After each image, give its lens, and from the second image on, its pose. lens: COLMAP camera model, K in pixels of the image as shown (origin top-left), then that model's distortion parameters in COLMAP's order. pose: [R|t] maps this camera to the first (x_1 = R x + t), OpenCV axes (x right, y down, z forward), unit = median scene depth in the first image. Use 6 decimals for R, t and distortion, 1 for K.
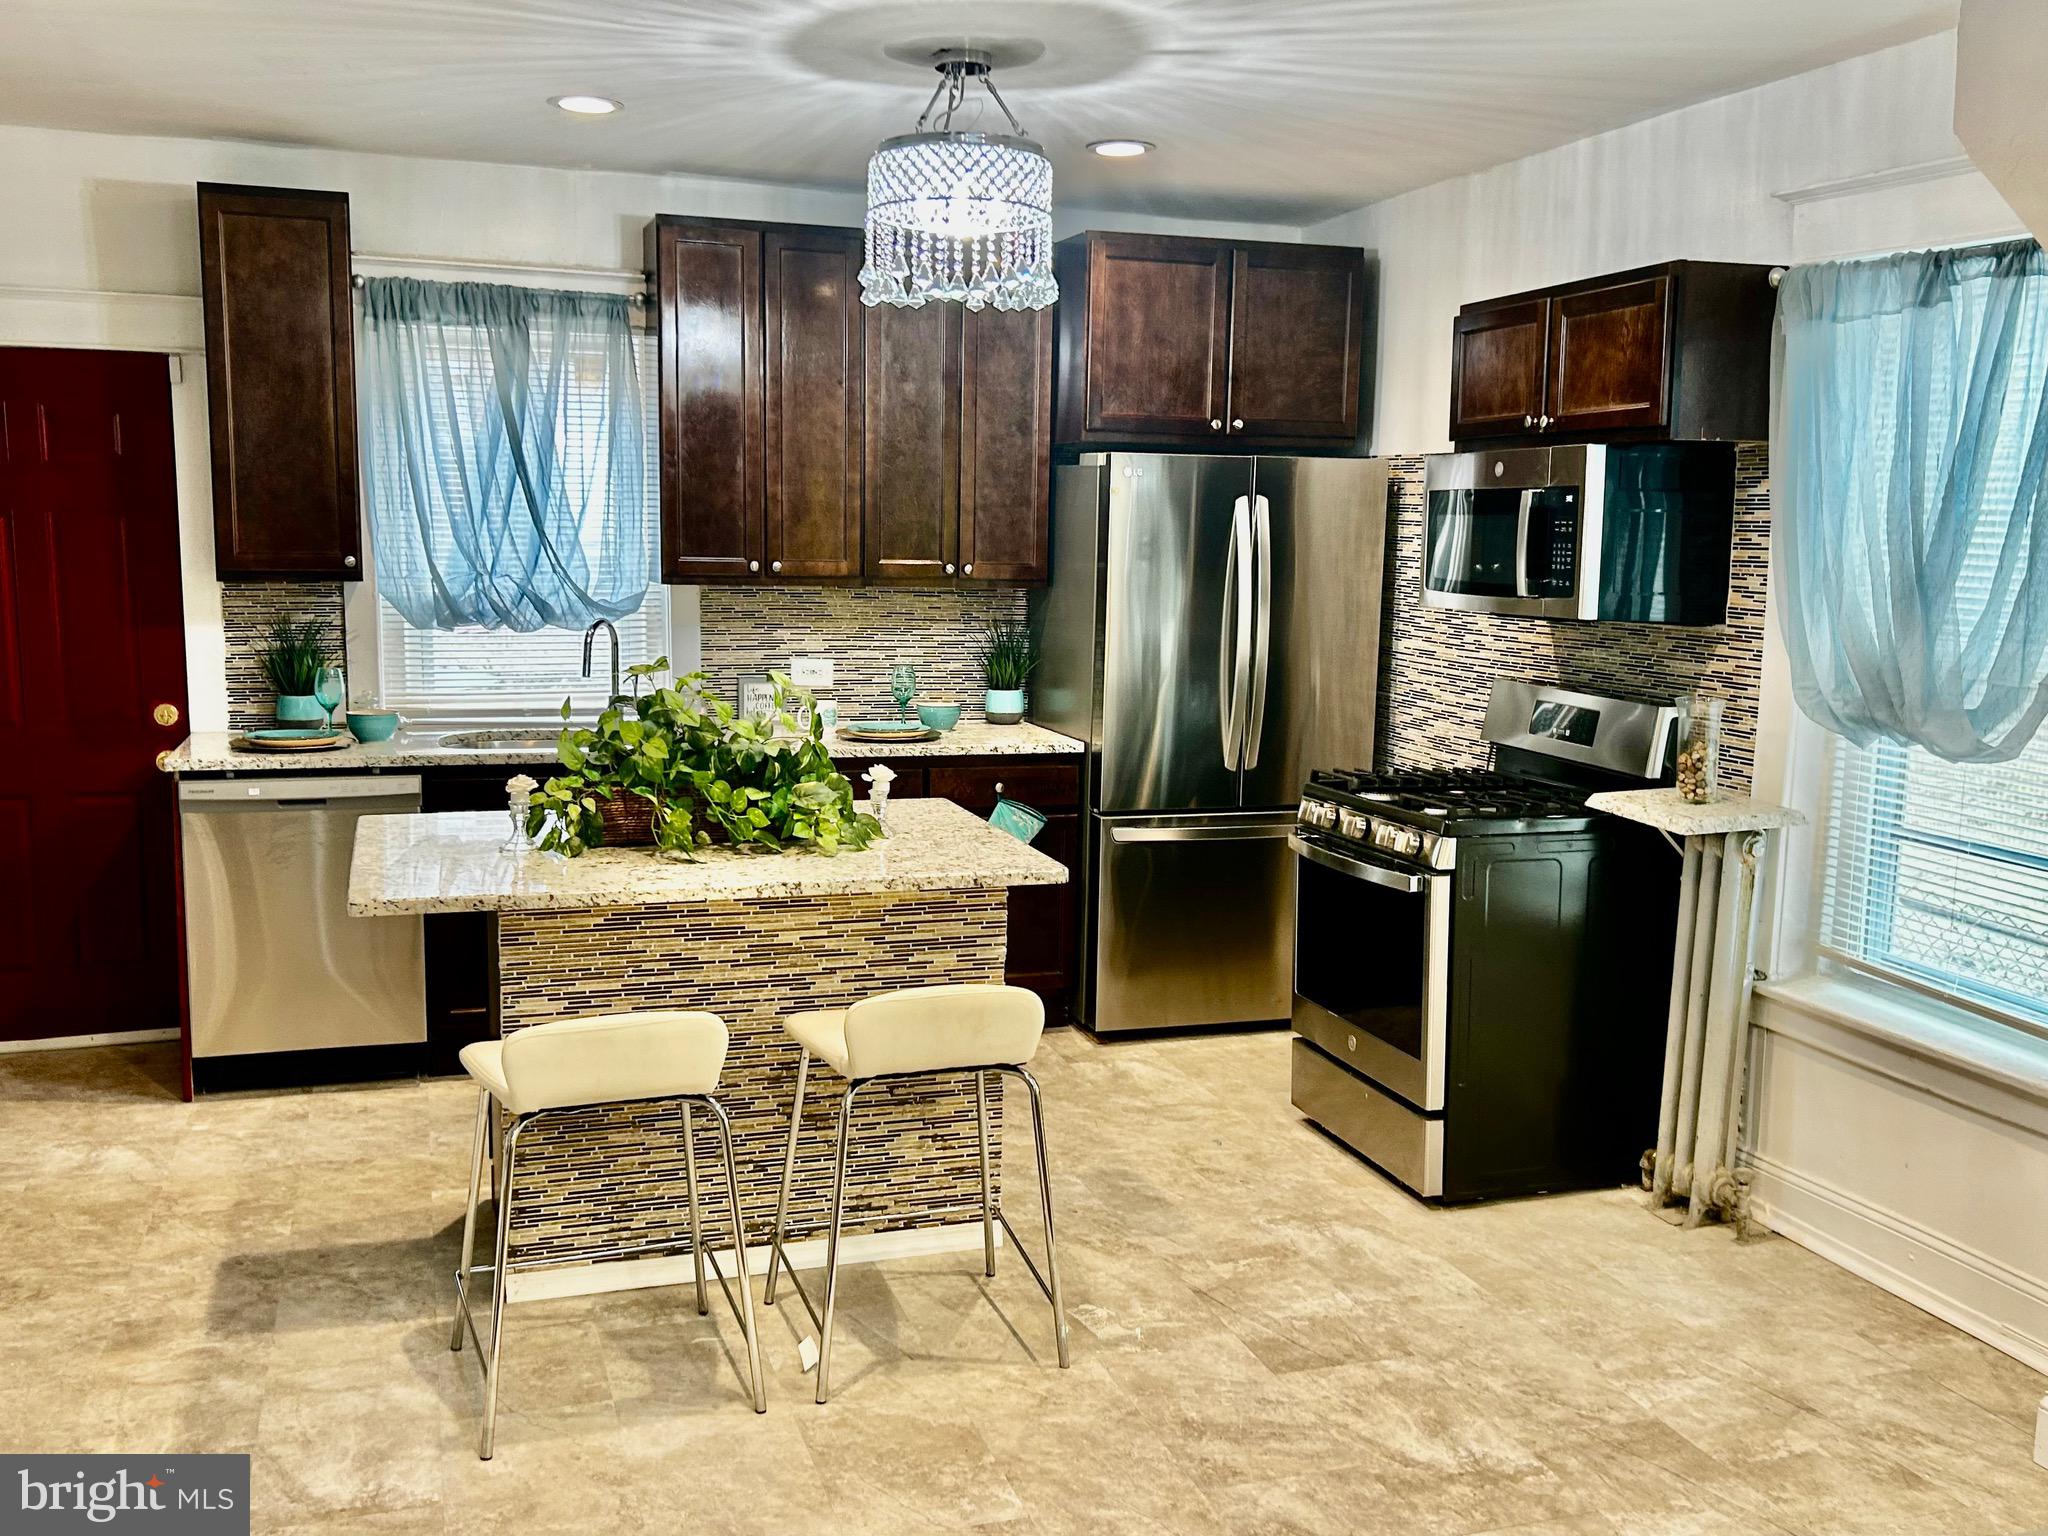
lens RADIAL K [[1901.8, 0, 1044.0], [0, 1901.8, 773.7], [0, 0, 1]] dist [0.024266, 0.000000]
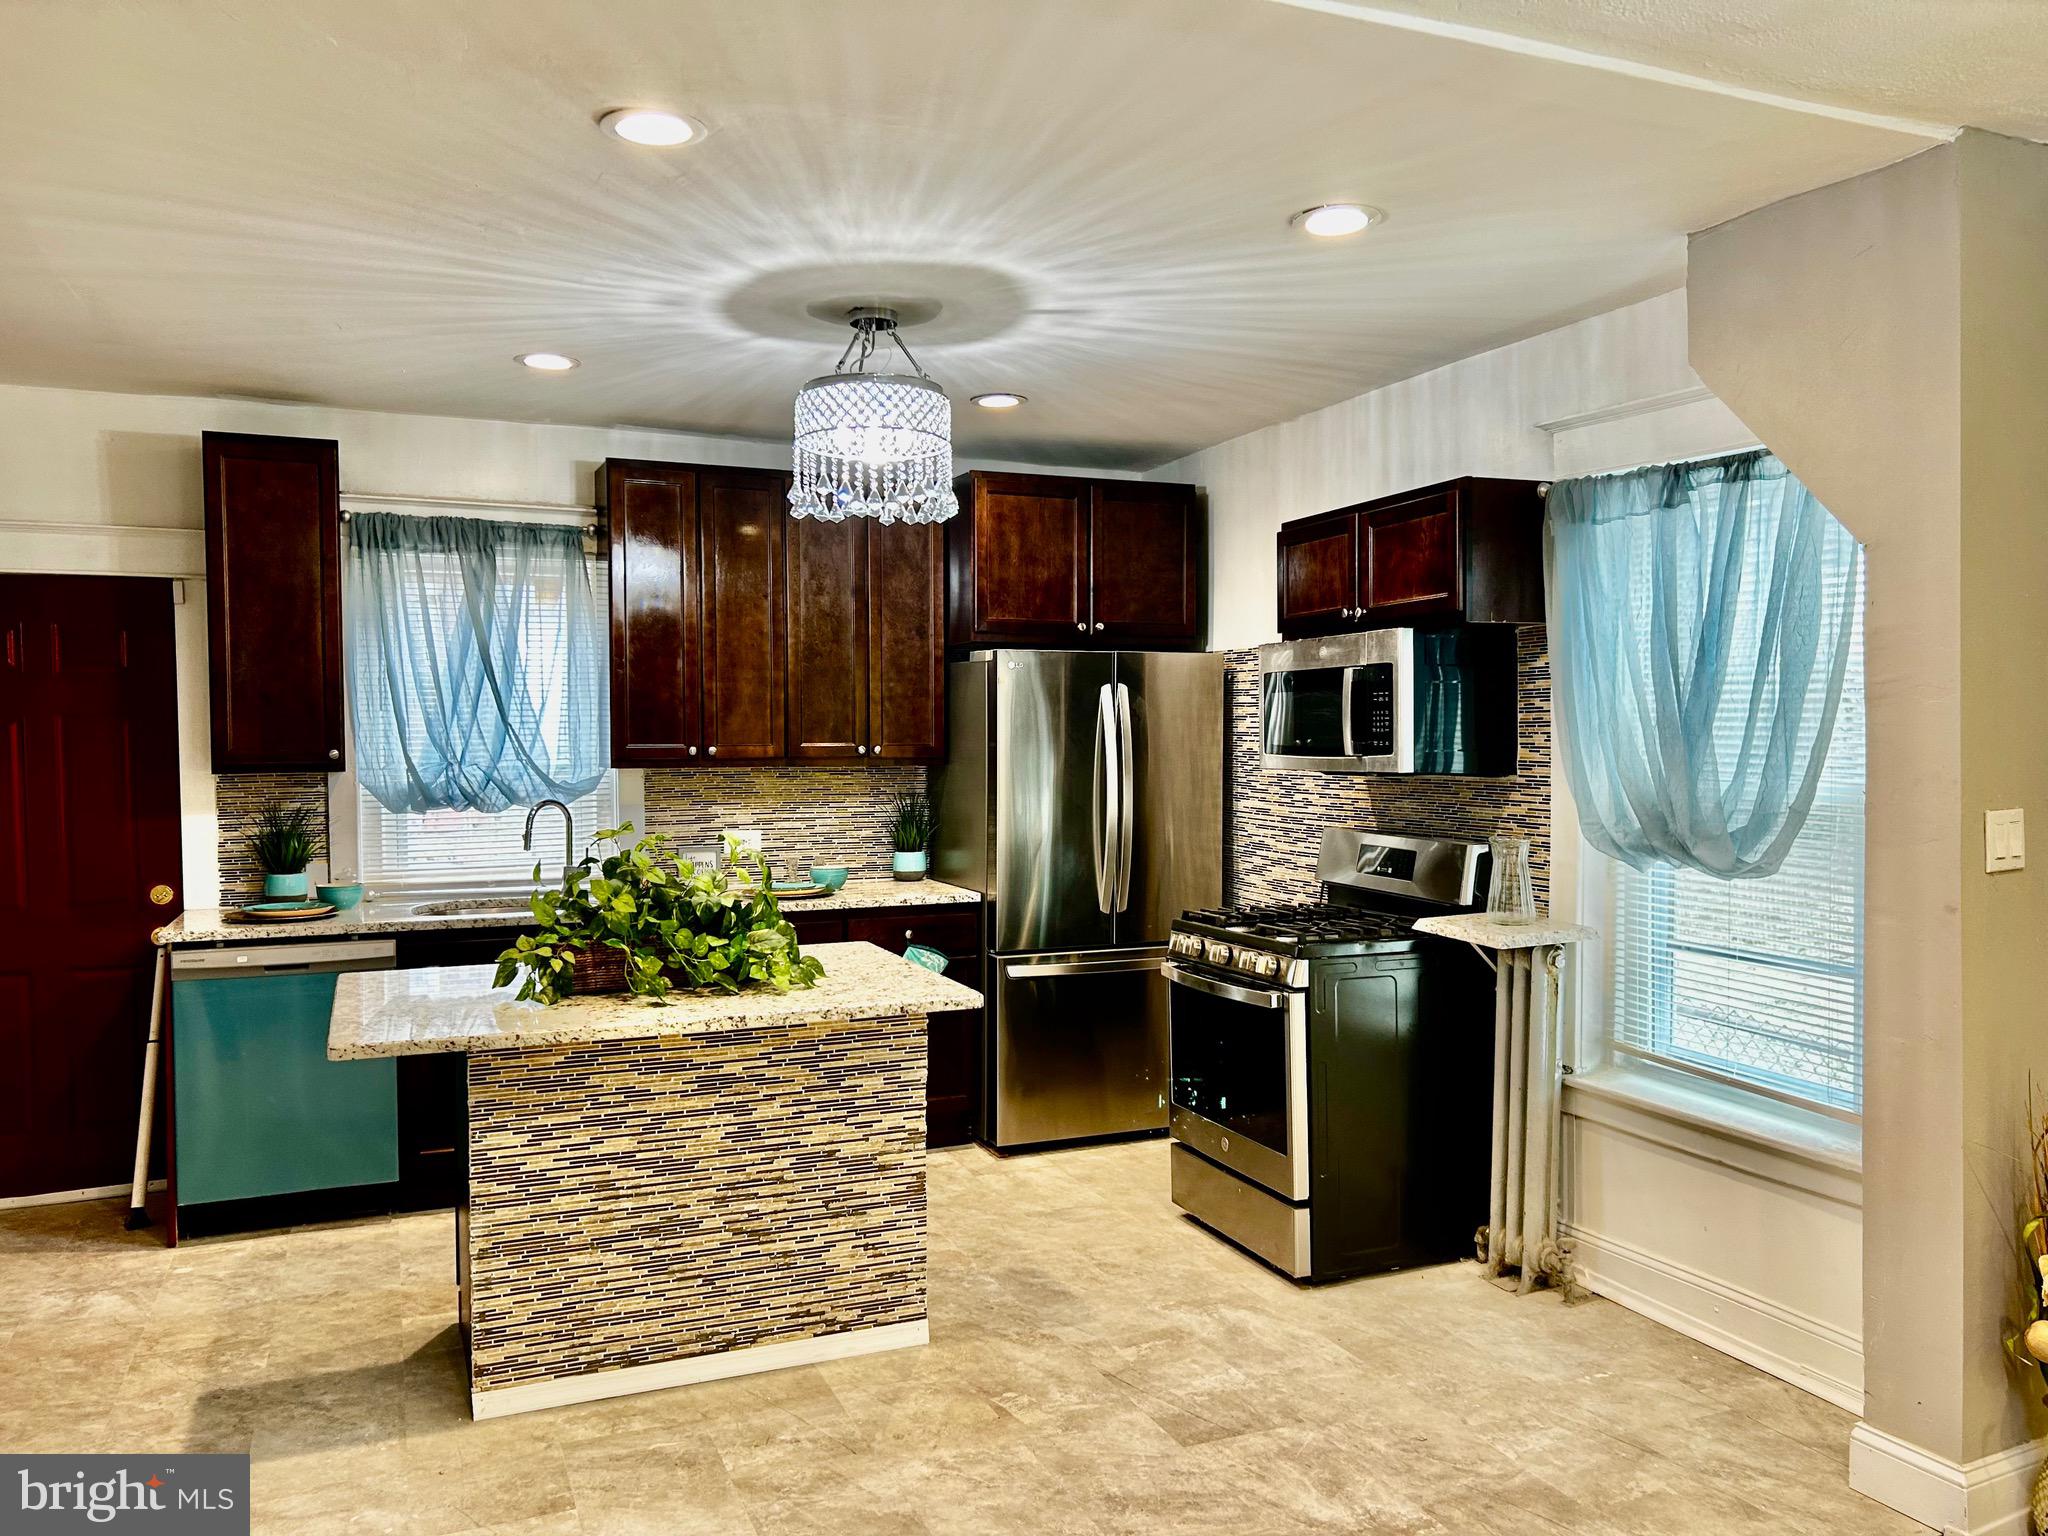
lens RADIAL K [[1549.0, 0, 1044.5], [0, 1549.0, 770.3], [0, 0, 1]] dist [0.042867, -0.047583]
pose [[0.996370, -0.023658, 0.081770, -0.018644], [0.032274, 0.993873, -0.105709, 0.012209], [-0.078768, 0.107964, 0.991029, 0.048511]]
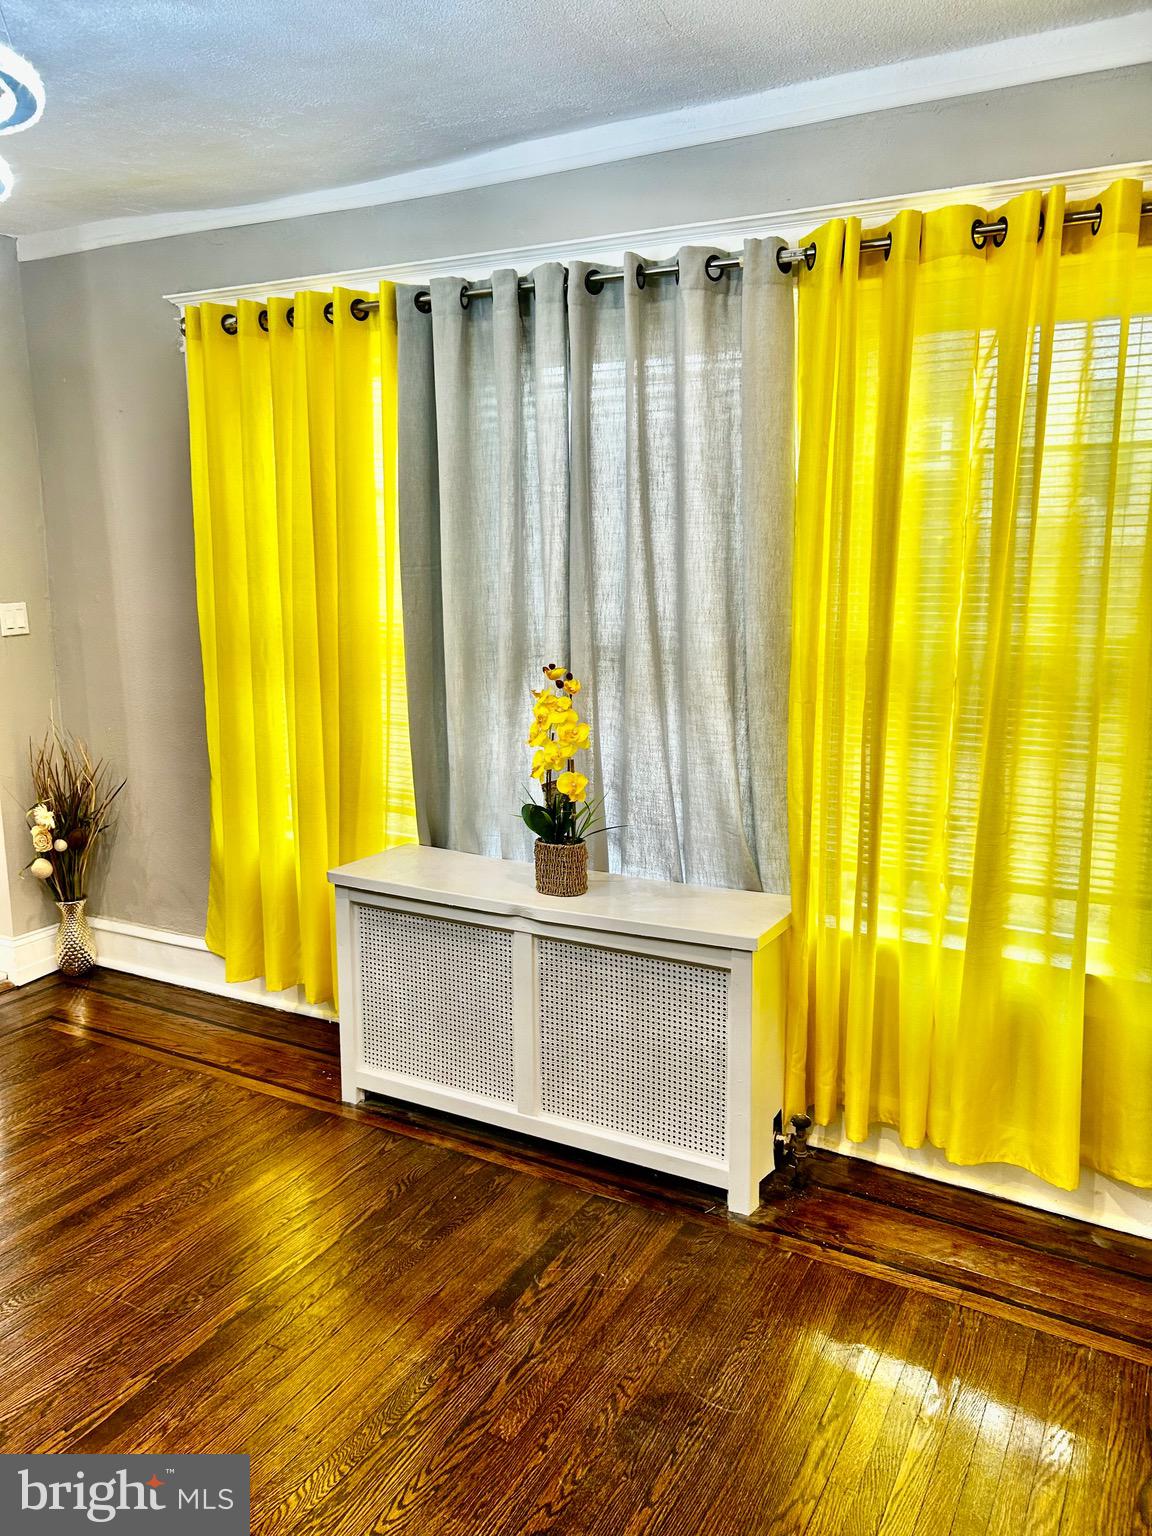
lens RADIAL K [[1161.8, 0, 568.1], [0, 1161.8, 763.4], [0, 0, 1]] dist [0.042867, -0.047583]
pose [[0.750452, -0.129978, 0.648019, 0.133991], [0.098279, 0.991517, 0.085063, 0.060415], [-0.653578, -0.000149, 0.756860, -0.307152]]
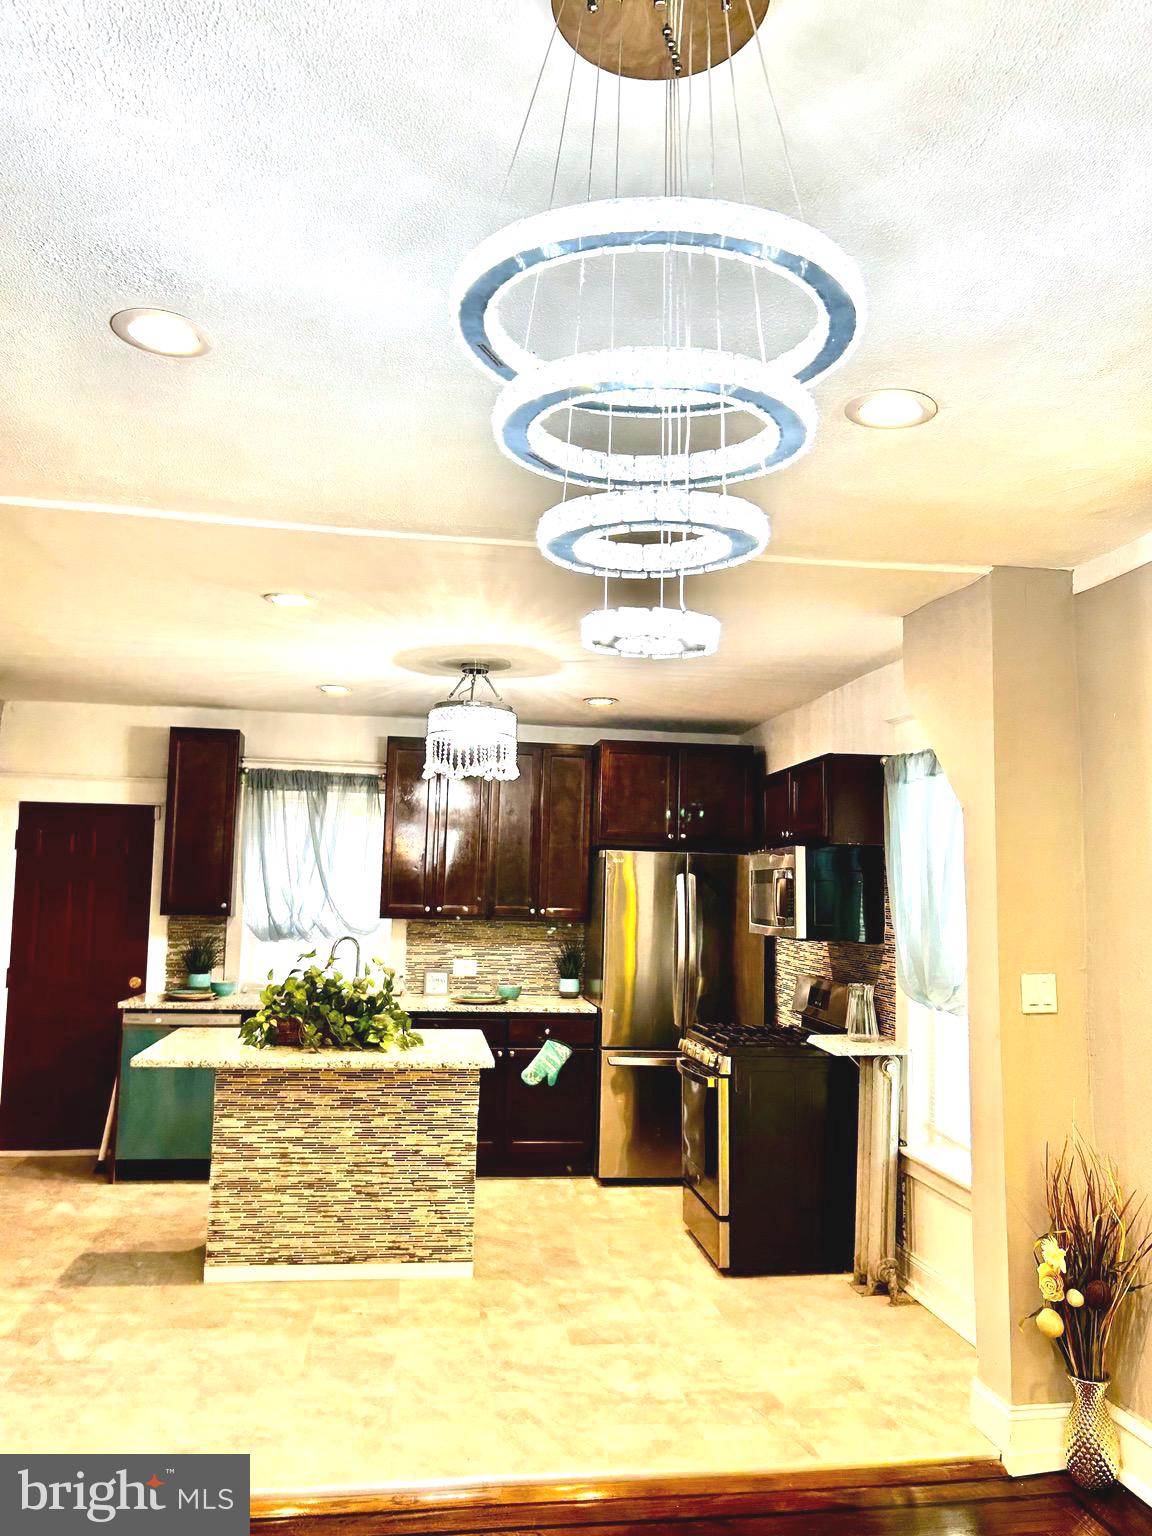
lens RADIAL K [[1161.8, 0, 574.0], [0, 1161.8, 770.3], [0, 0, 1]] dist [0.042867, -0.047583]
pose [[0.982432, -0.012988, -0.186171, 0.257804], [-0.032108, 0.970936, -0.237175, 0.033706], [0.183840, 0.238986, 0.953461, -0.154778]]
